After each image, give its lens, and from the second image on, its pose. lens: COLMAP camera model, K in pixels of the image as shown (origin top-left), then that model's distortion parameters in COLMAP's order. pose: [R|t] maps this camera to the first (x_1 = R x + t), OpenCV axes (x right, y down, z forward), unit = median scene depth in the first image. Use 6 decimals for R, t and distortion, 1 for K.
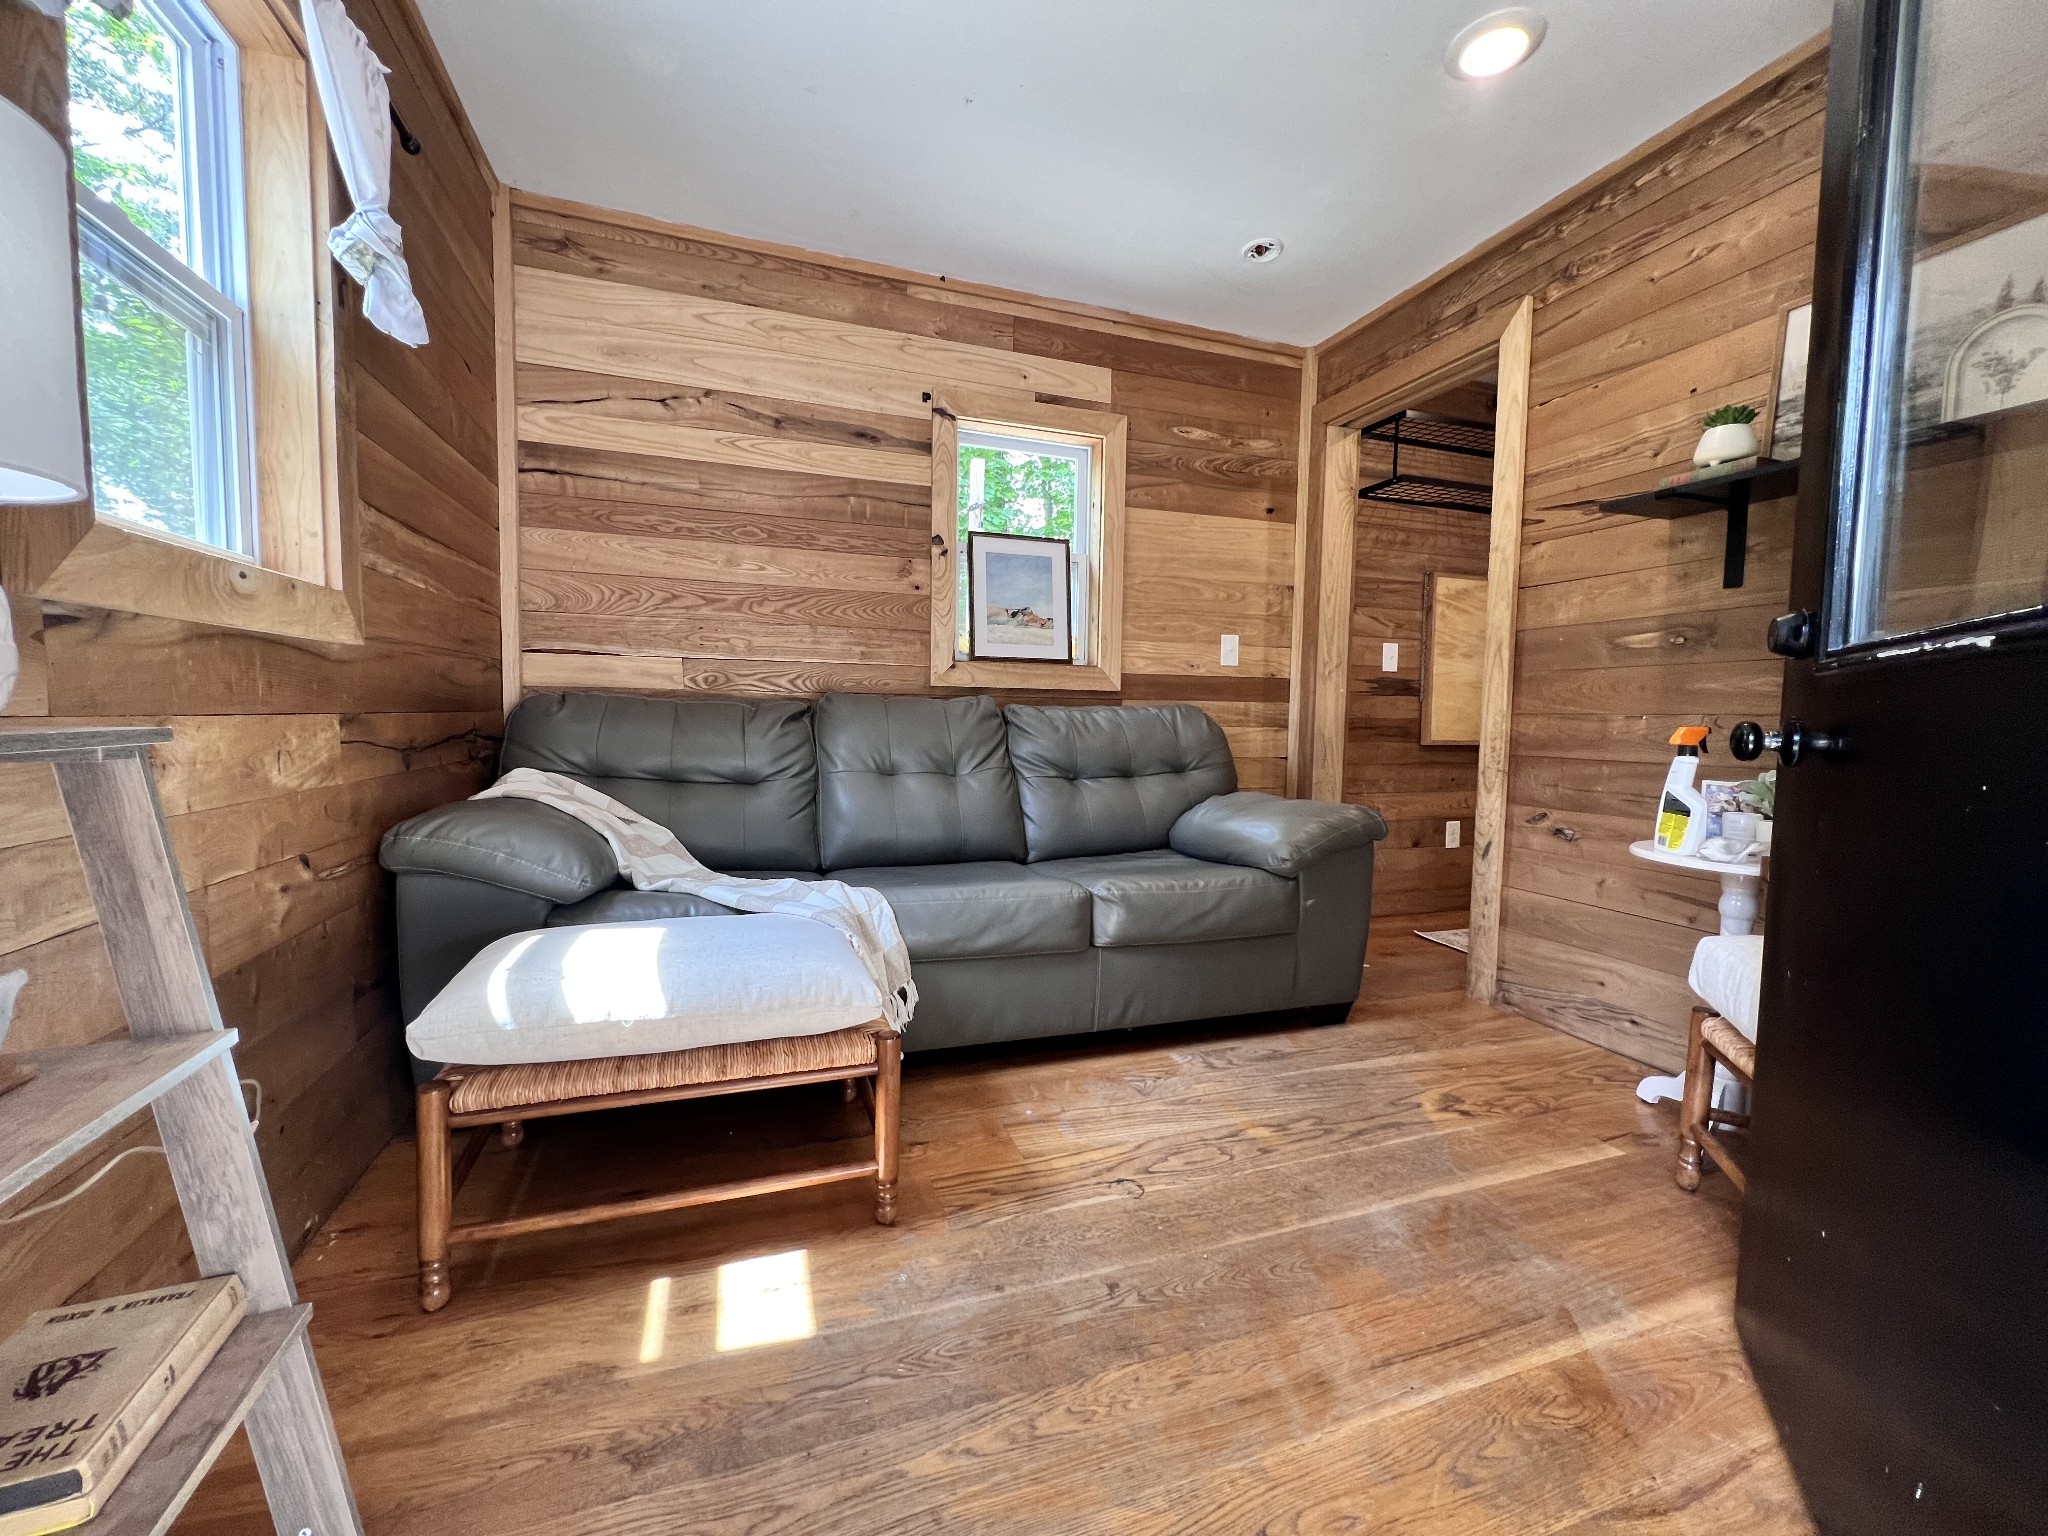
lens RADIAL K [[818.0, 0, 1023.8], [0, 818.0, 764.6], [0, 0, 1]] dist [0.001874, -0.000309]
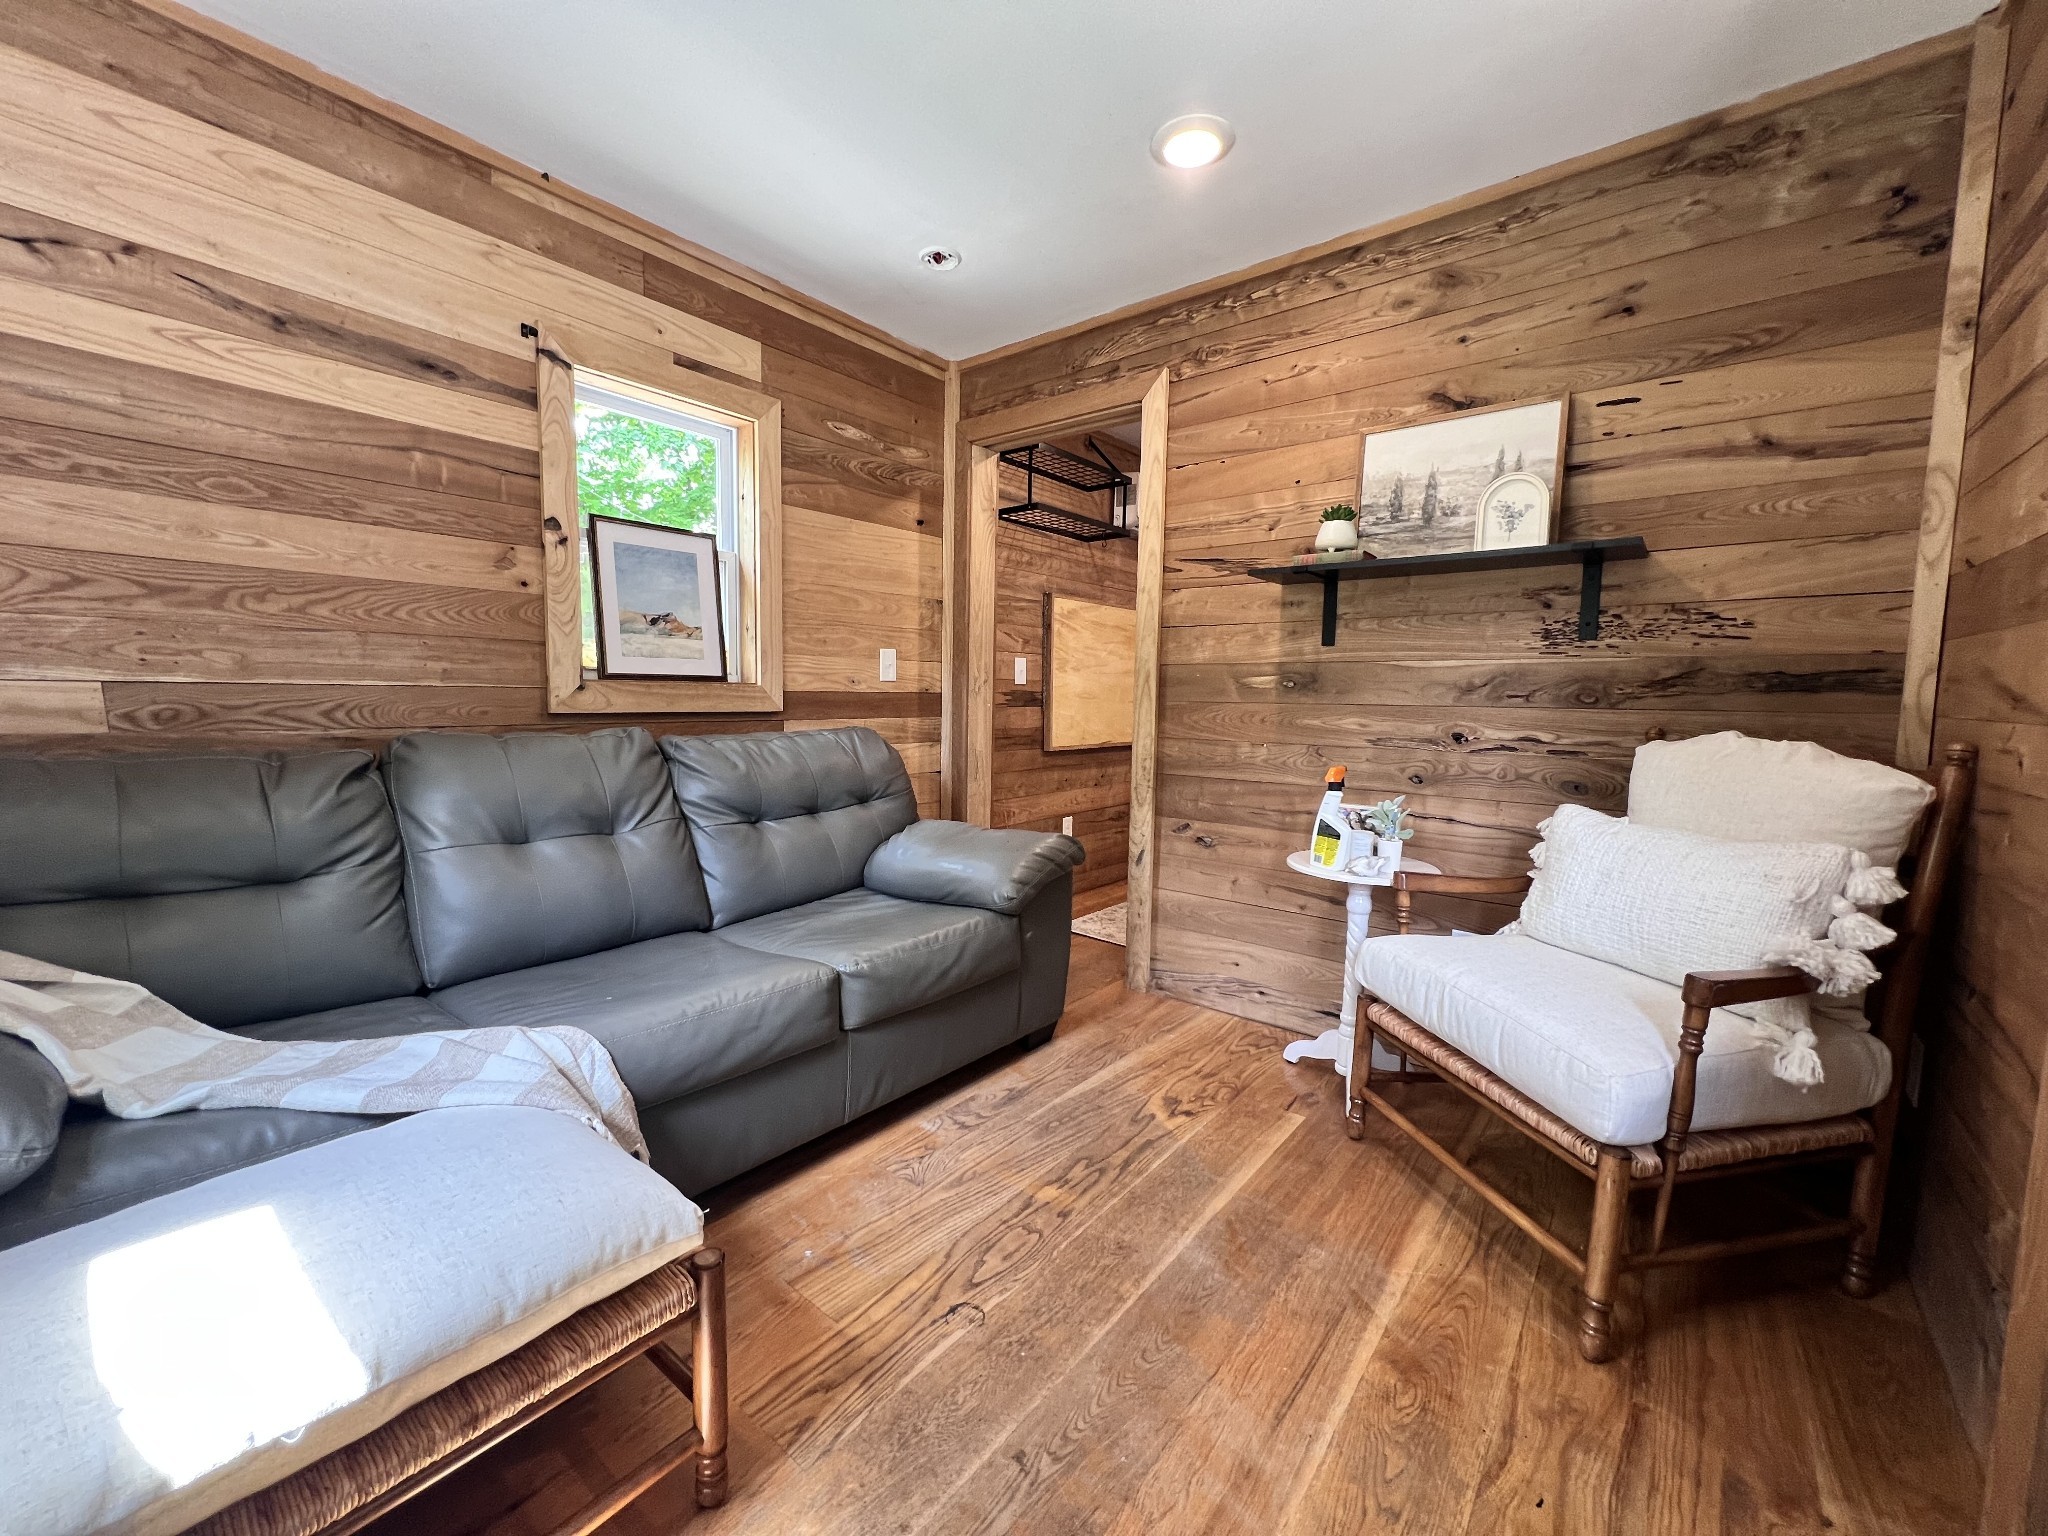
lens RADIAL K [[818.0, 0, 1018.4], [0, 818.0, 764.4], [0, 0, 1]] dist [0.001874, -0.000309]
pose [[0.853481, -0.047197, 0.518982, -0.162818], [0.029734, 0.998678, 0.041923, -0.078298], [-0.520274, -0.020349, 0.853757, 0.129236]]
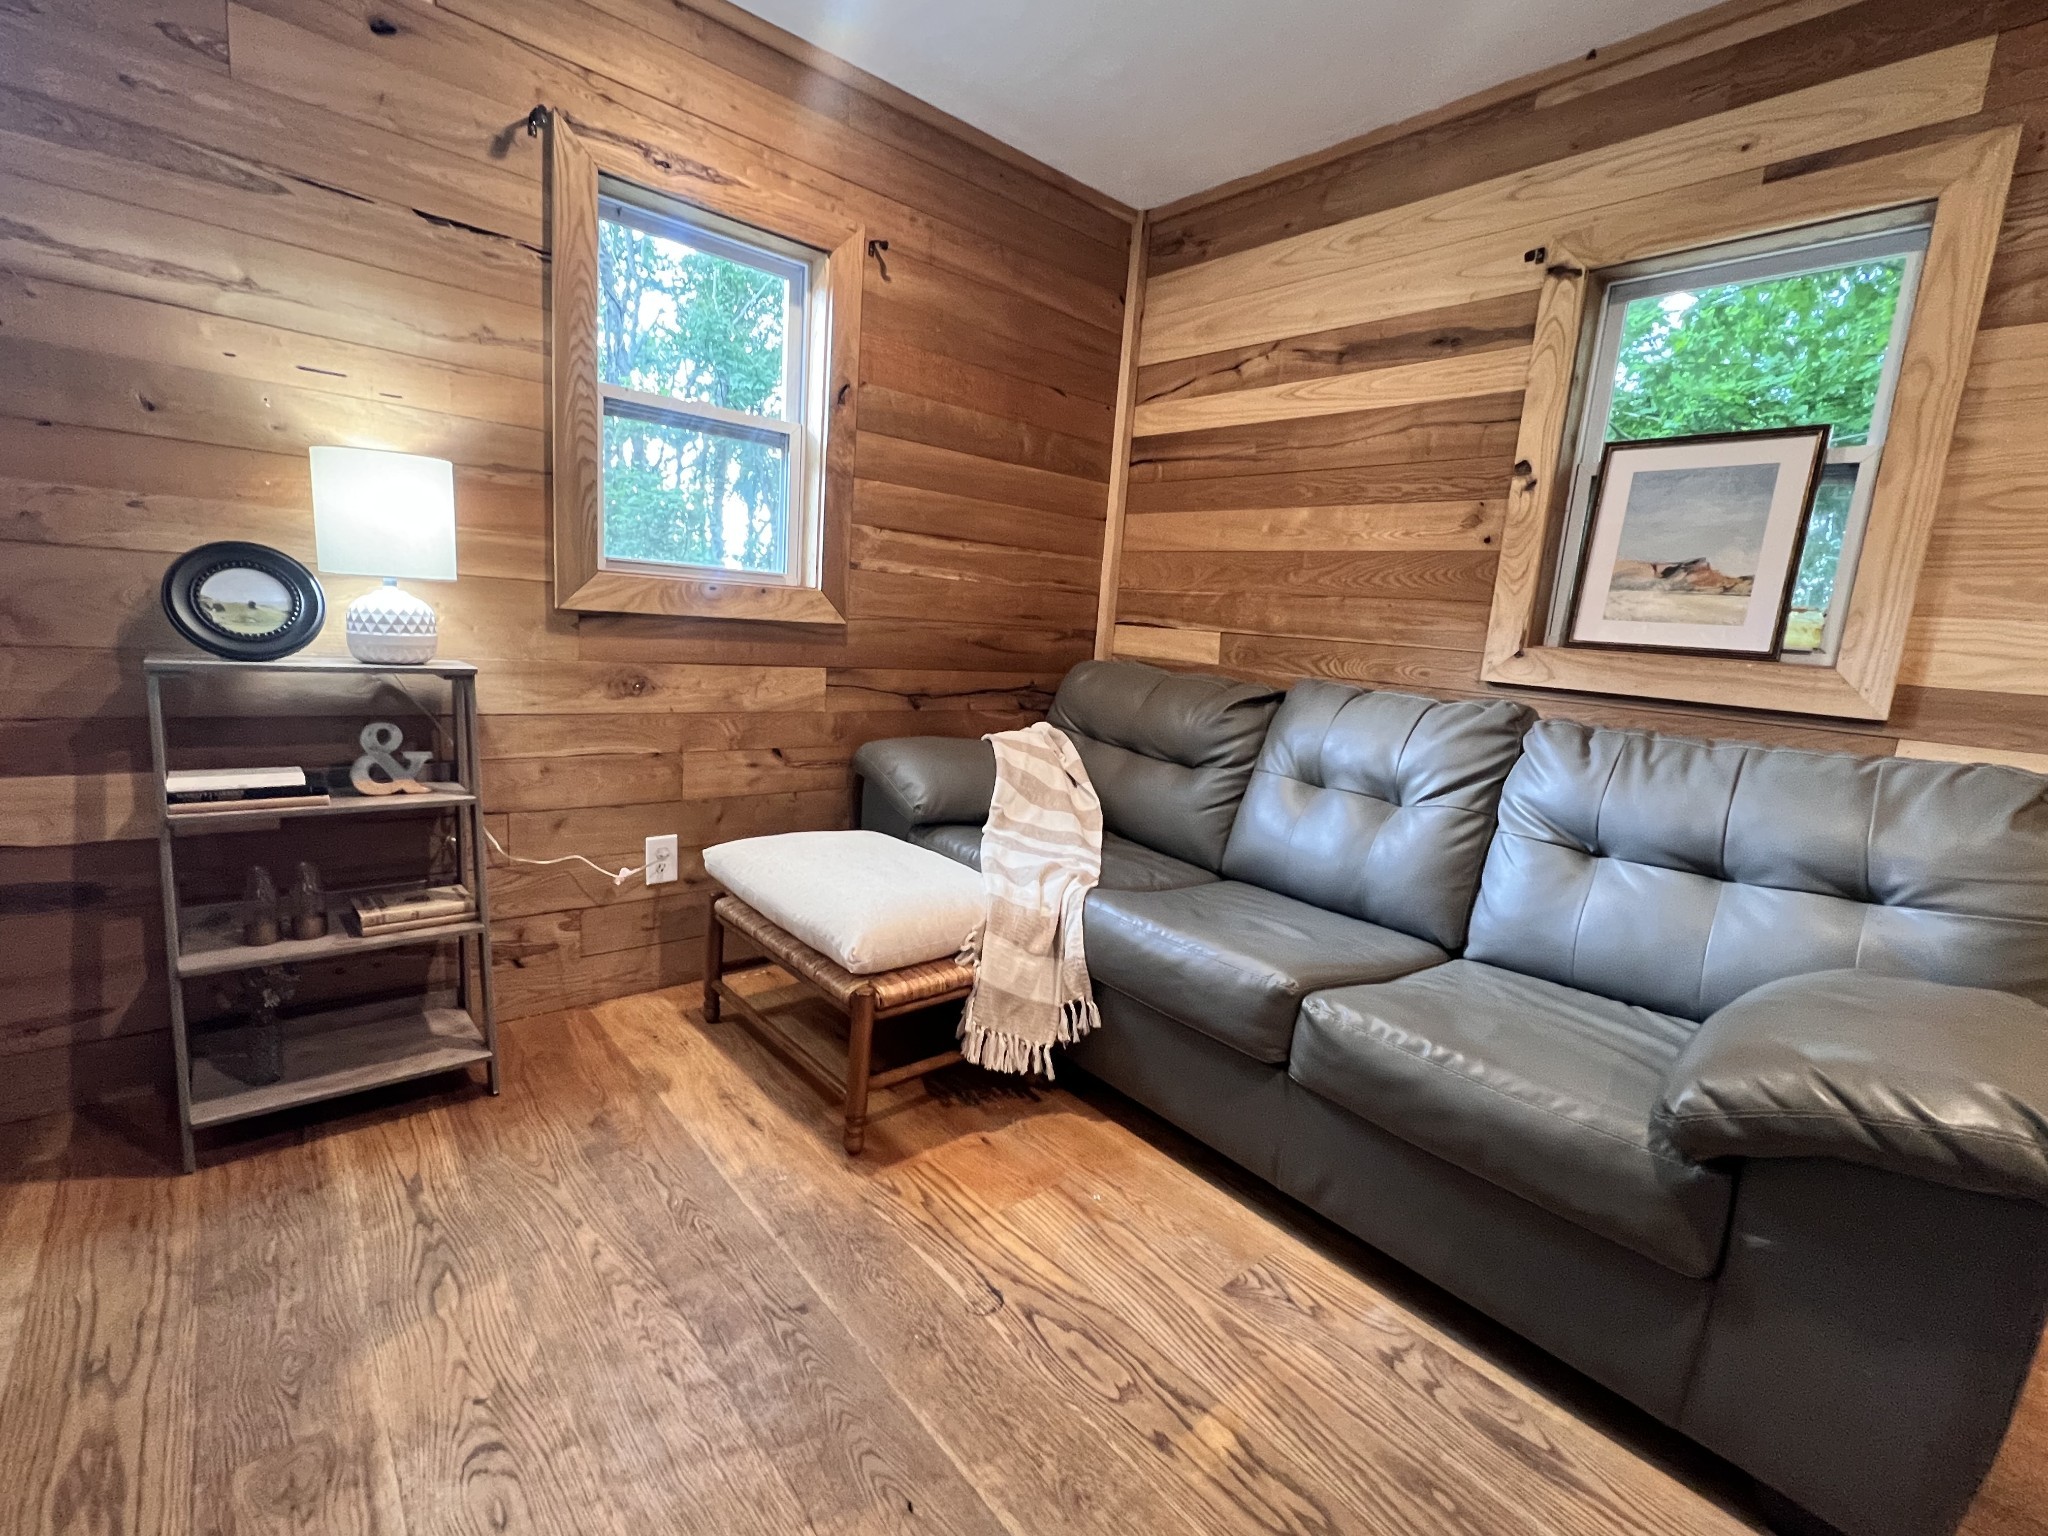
lens RADIAL K [[916.3, 0, 1026.6], [0, 916.3, 768.1], [0, 0, 1]] dist [0.001460, -0.000590]
pose [[0.369239, 0.161502, -0.915194, 0.553436], [-0.130904, 0.984004, 0.120831, -0.076925], [0.920069, 0.075187, 0.384474, 0.397660]]
